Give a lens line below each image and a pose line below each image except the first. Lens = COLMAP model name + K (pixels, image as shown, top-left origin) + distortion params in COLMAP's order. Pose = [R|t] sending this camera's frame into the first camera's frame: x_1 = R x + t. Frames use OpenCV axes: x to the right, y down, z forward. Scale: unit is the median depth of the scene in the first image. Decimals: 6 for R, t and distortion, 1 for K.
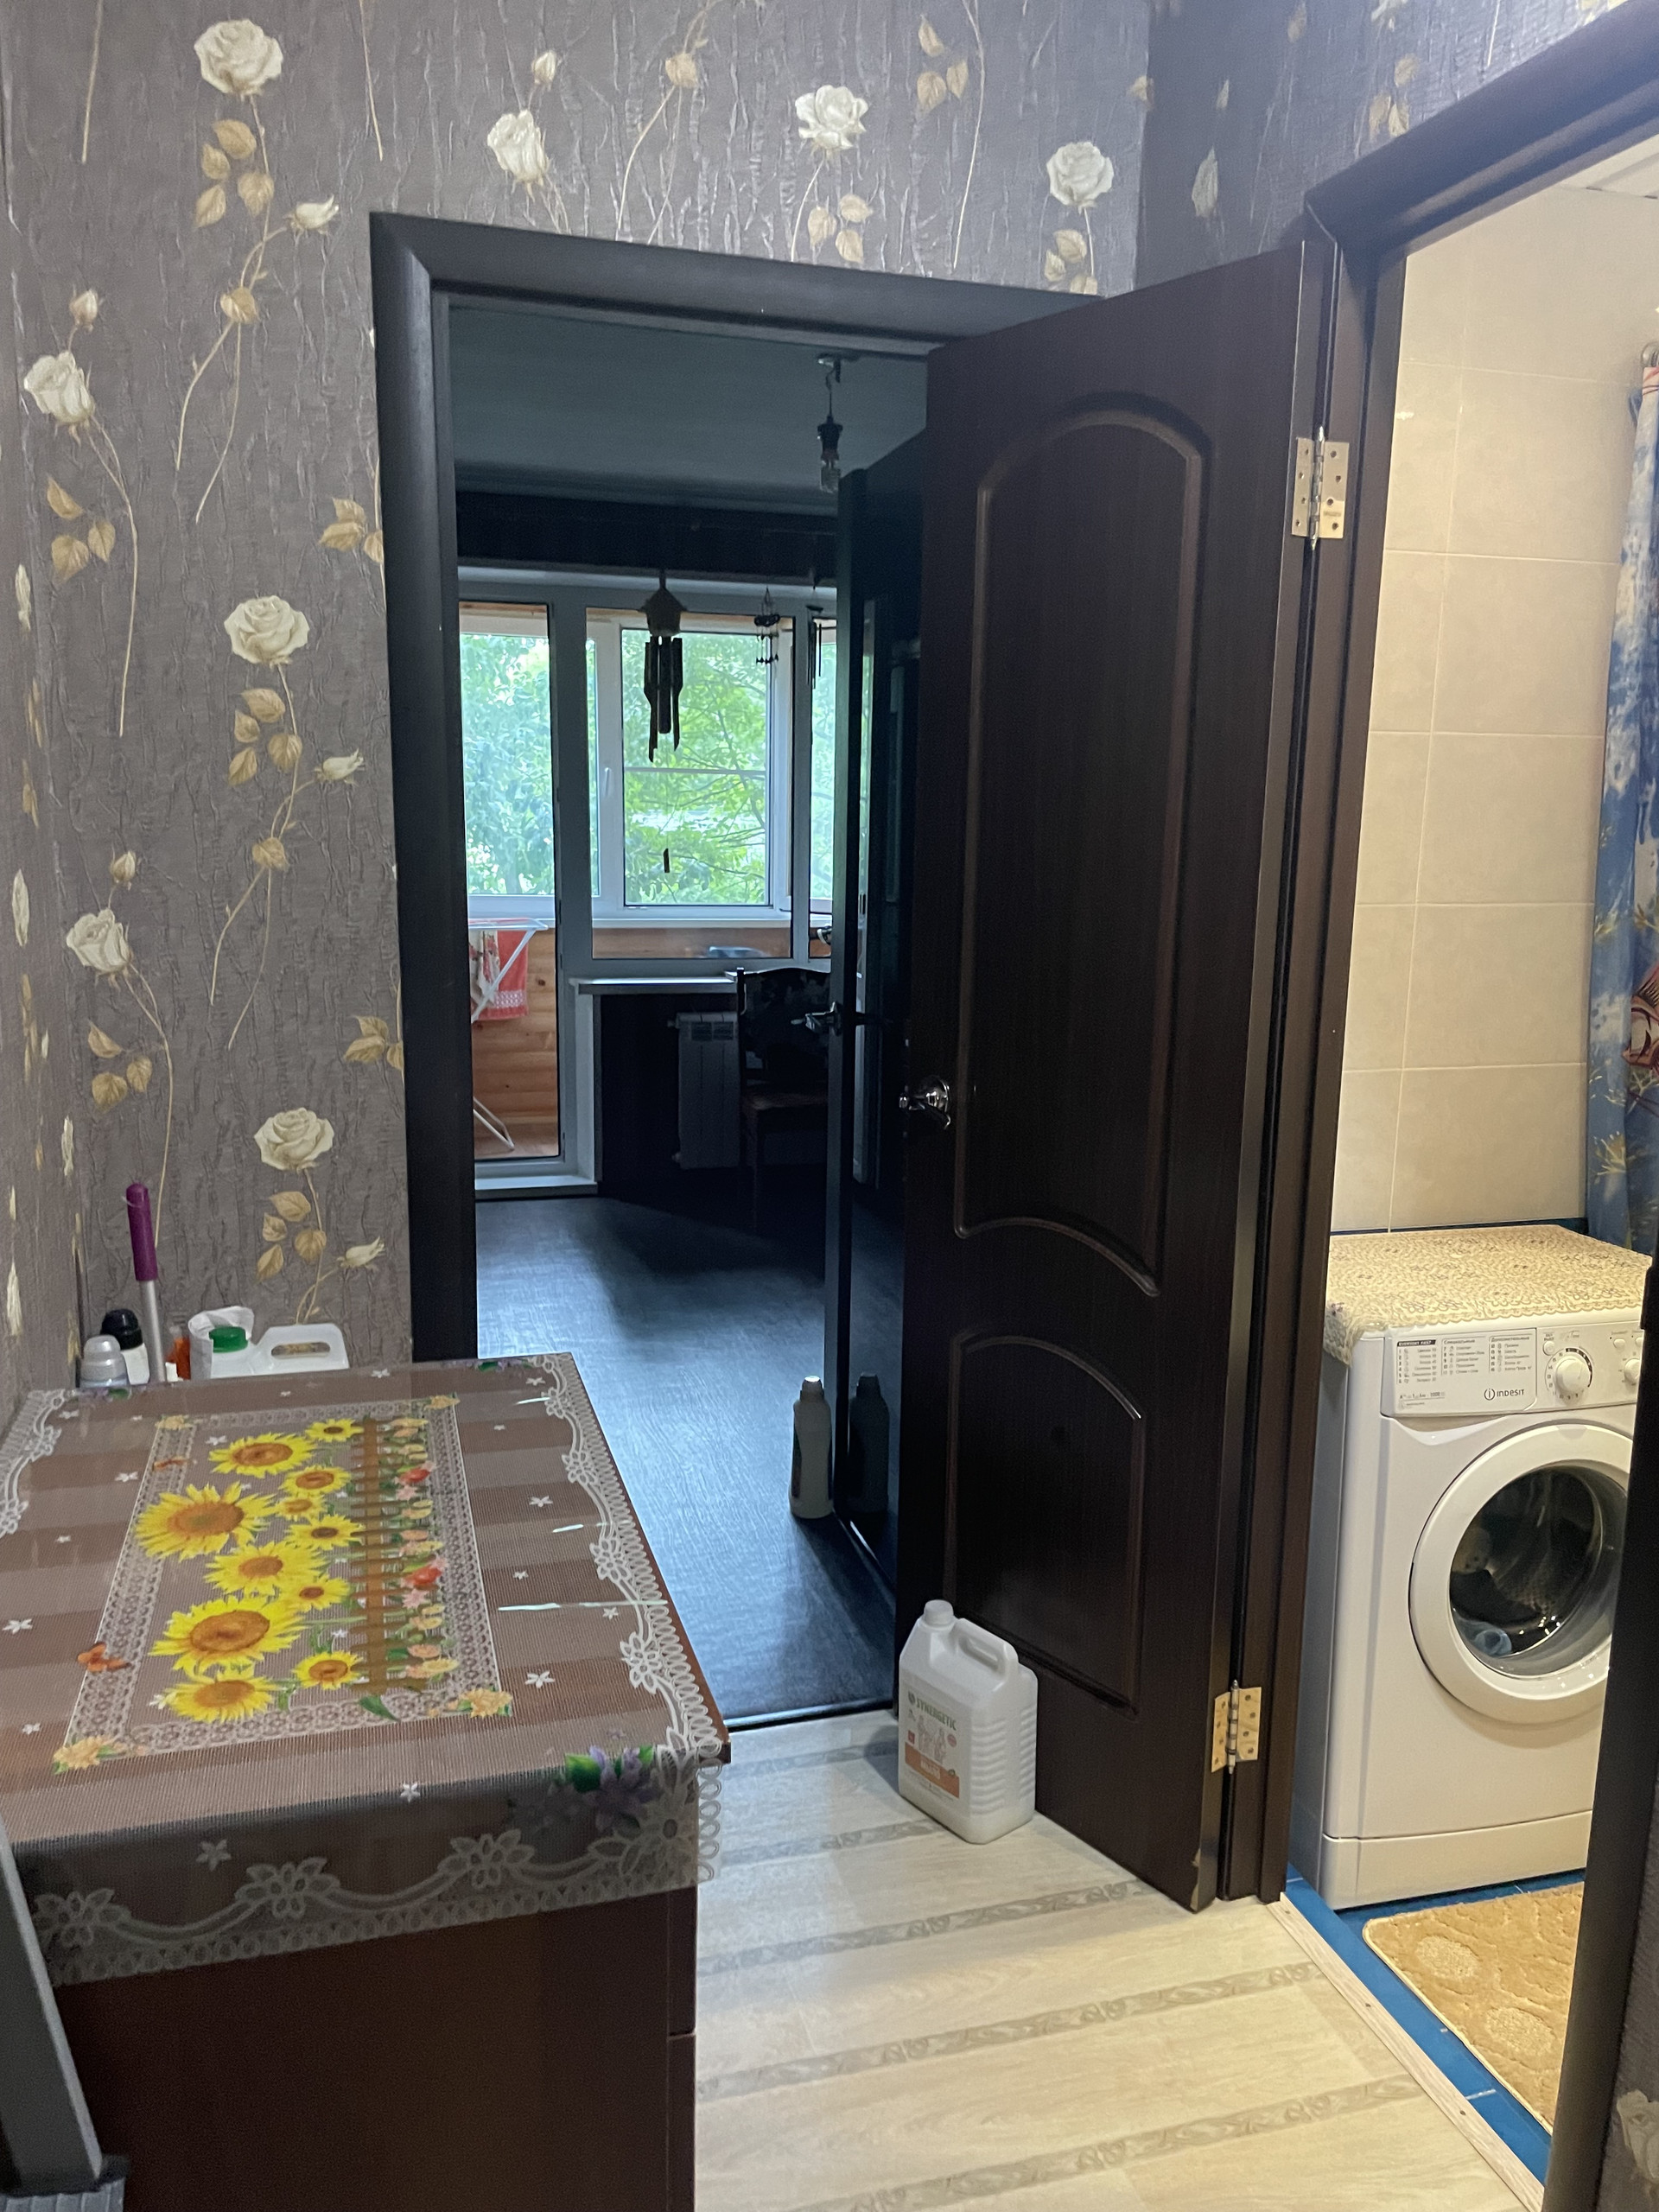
lens RADIAL K [[1678.3, 0, 858.0], [0, 1678.3, 1108.9], [0, 0, 1]] dist [0.099388, -0.134962]
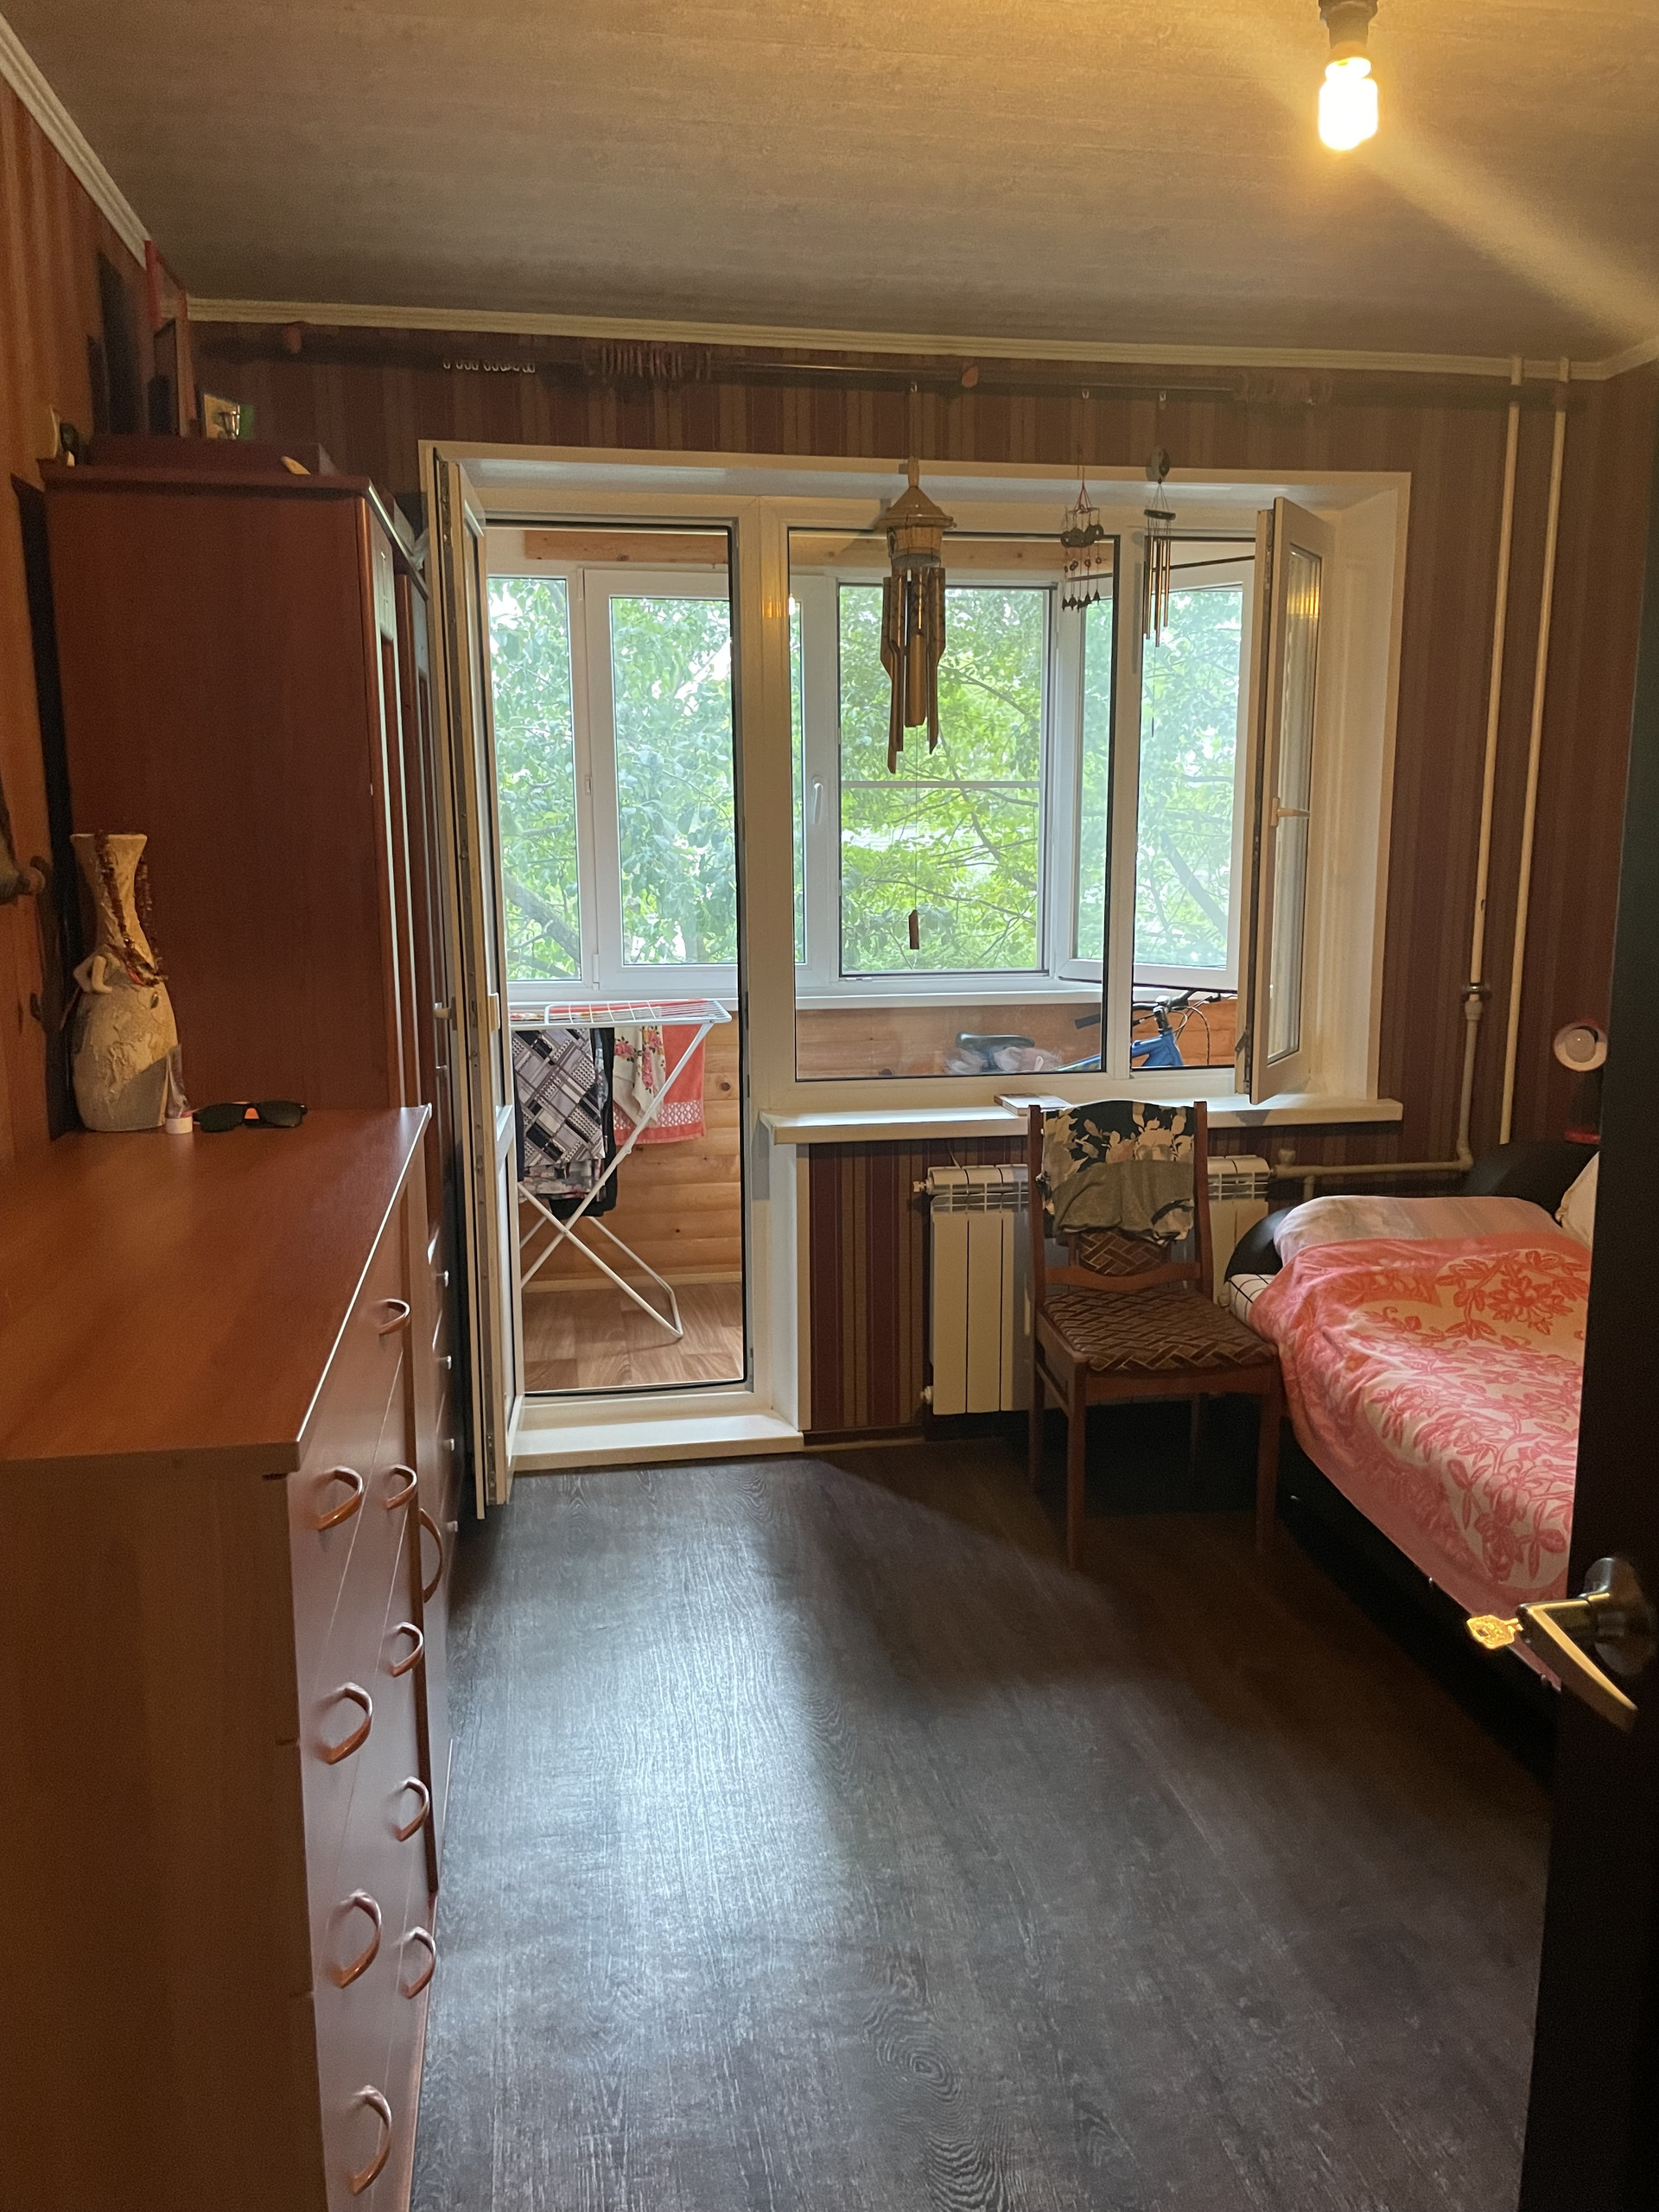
lens RADIAL K [[1678.3, 0, 858.0], [0, 1678.3, 1108.9], [0, 0, 1]] dist [0.099388, -0.134962]
pose [[0.992965, 0.000403, -0.118409, -0.047527], [-0.001068, 0.999984, -0.005554, -0.060934], [0.118405, 0.005641, 0.992949, 0.298254]]
